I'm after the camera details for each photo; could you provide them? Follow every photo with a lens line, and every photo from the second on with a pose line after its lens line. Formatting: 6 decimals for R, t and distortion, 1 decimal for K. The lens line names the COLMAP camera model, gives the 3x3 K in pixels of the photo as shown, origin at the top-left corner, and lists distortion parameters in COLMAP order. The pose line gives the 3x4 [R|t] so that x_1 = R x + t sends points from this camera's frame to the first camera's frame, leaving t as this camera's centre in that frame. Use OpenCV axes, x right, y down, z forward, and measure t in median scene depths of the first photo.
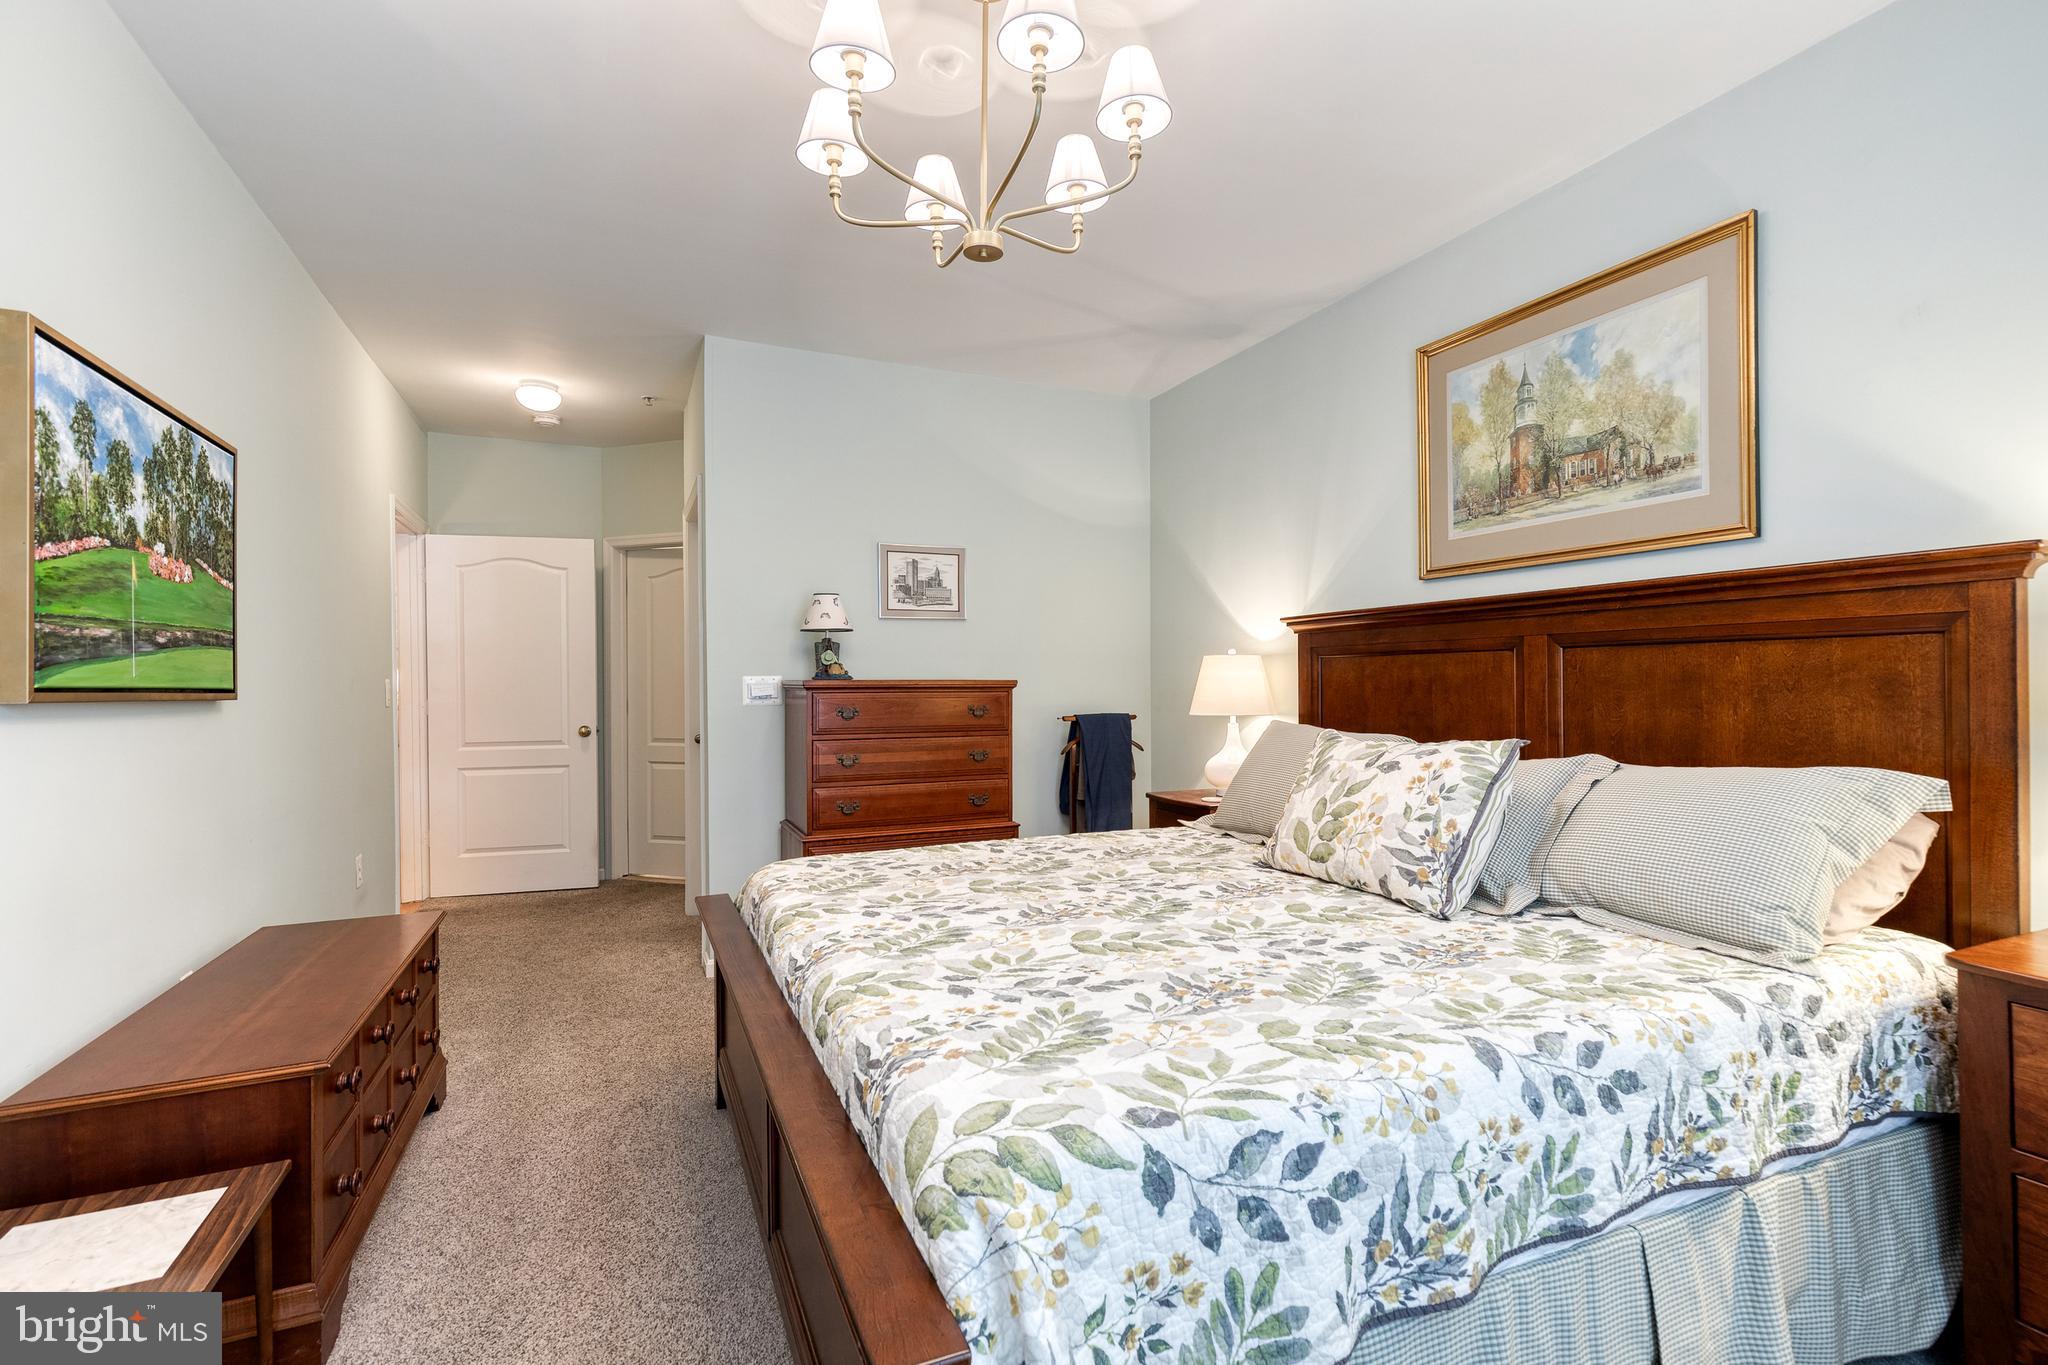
lens RADIAL K [[923.0, 0, 1047.7], [0, 923.0, 682.6], [0, 0, 1]] dist [0.008478, -0.000856]
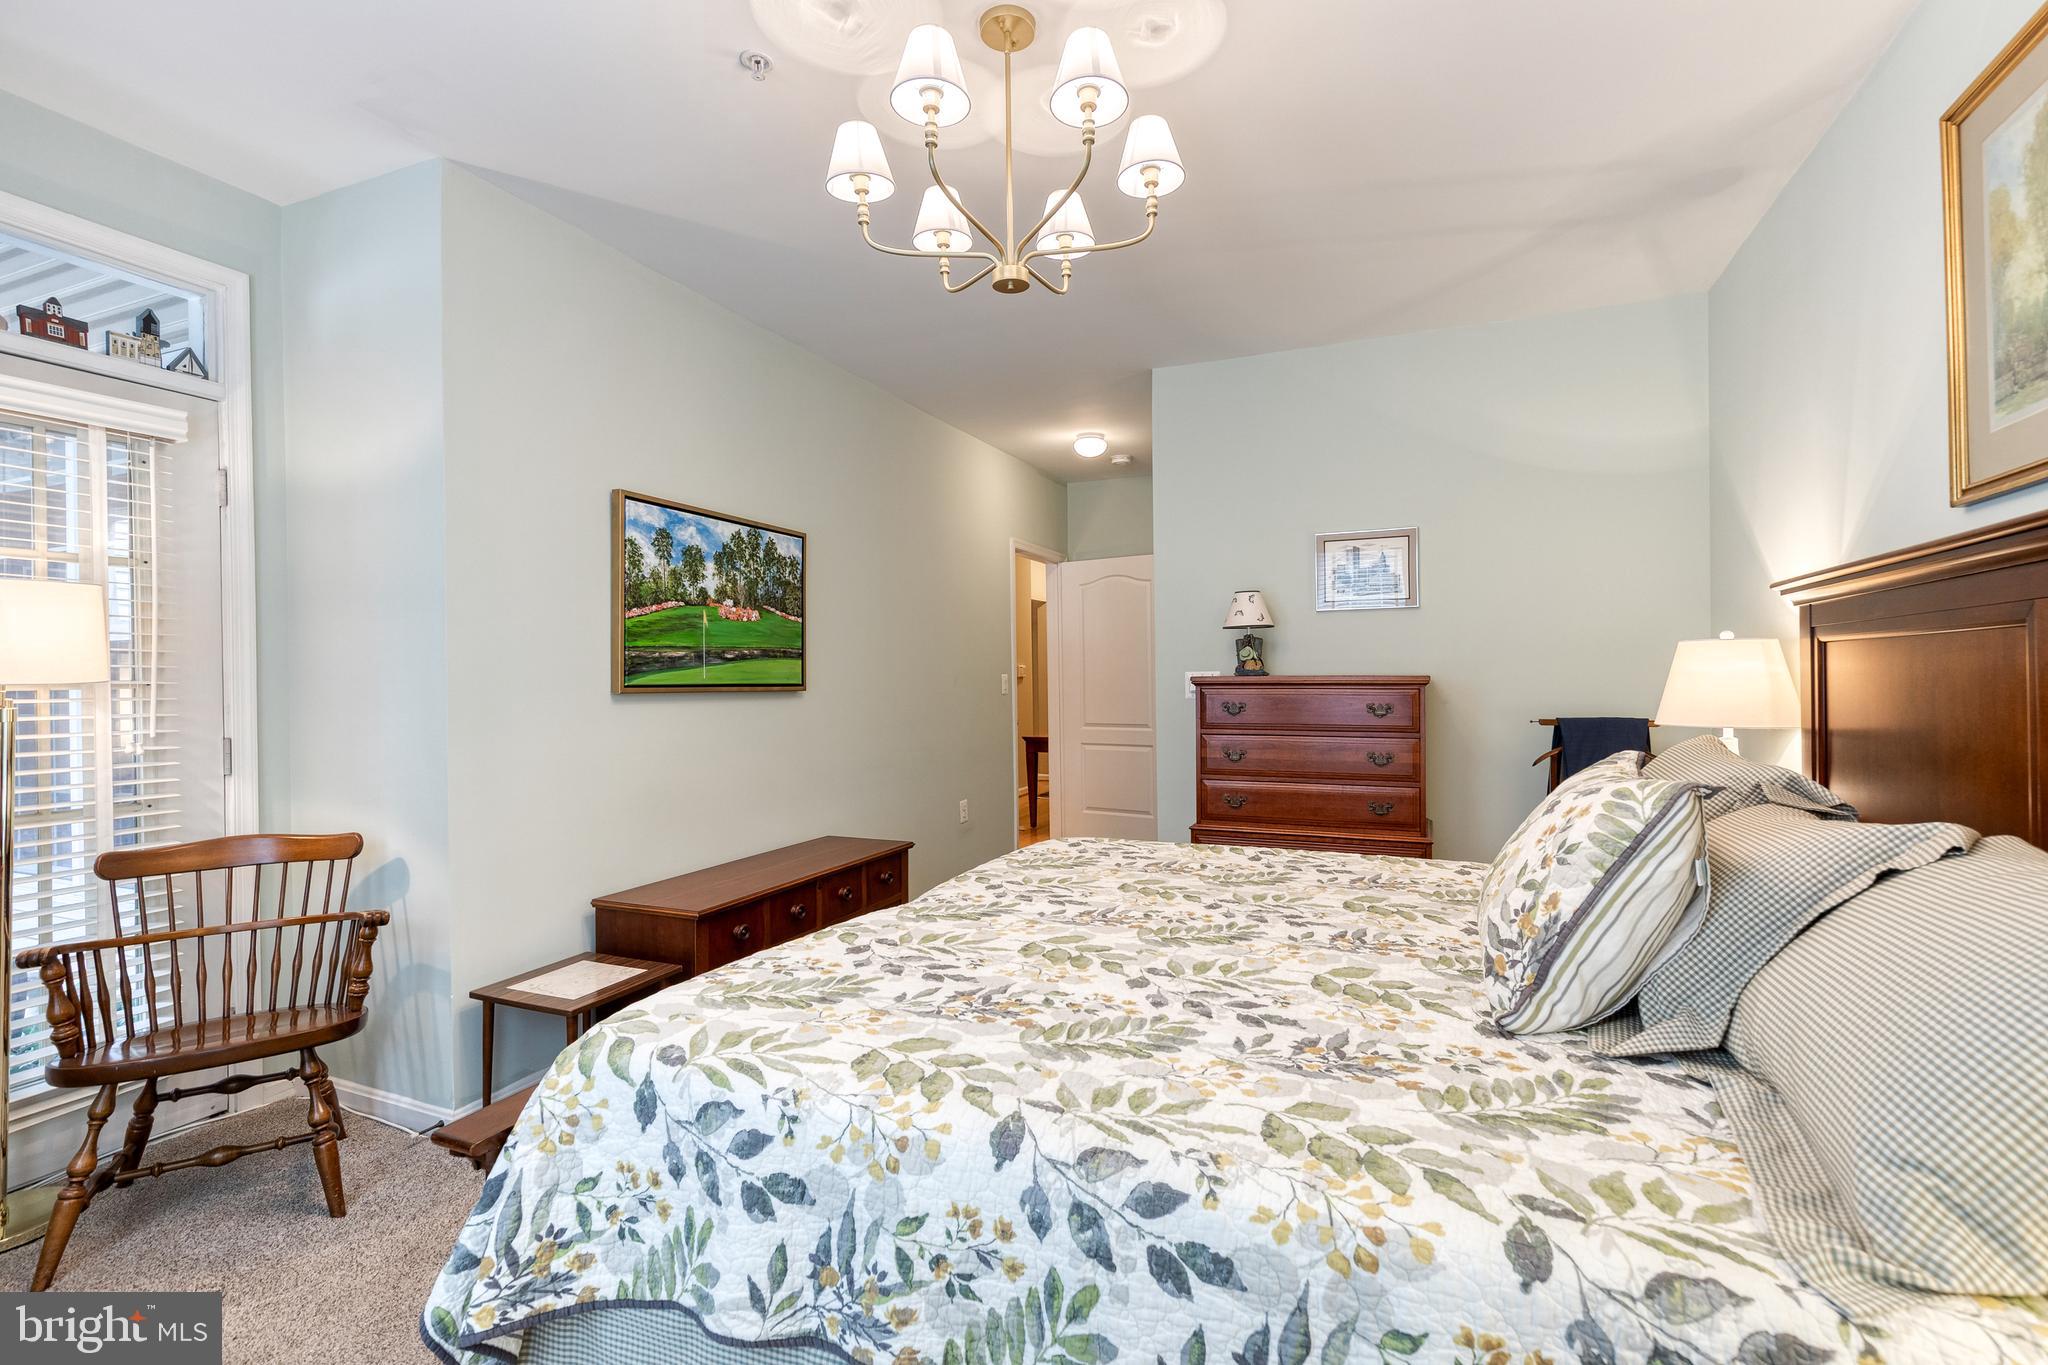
lens RADIAL K [[914.6, 0, 1050.8], [0, 914.6, 673.2], [0, 0, 1]] dist [0.007164, 0.000490]
pose [[0.682453, -0.002020, -0.730926, 0.779263], [0.004311, 0.999990, 0.001262, -0.016244], [0.730916, -0.004012, 0.682455, 0.322597]]
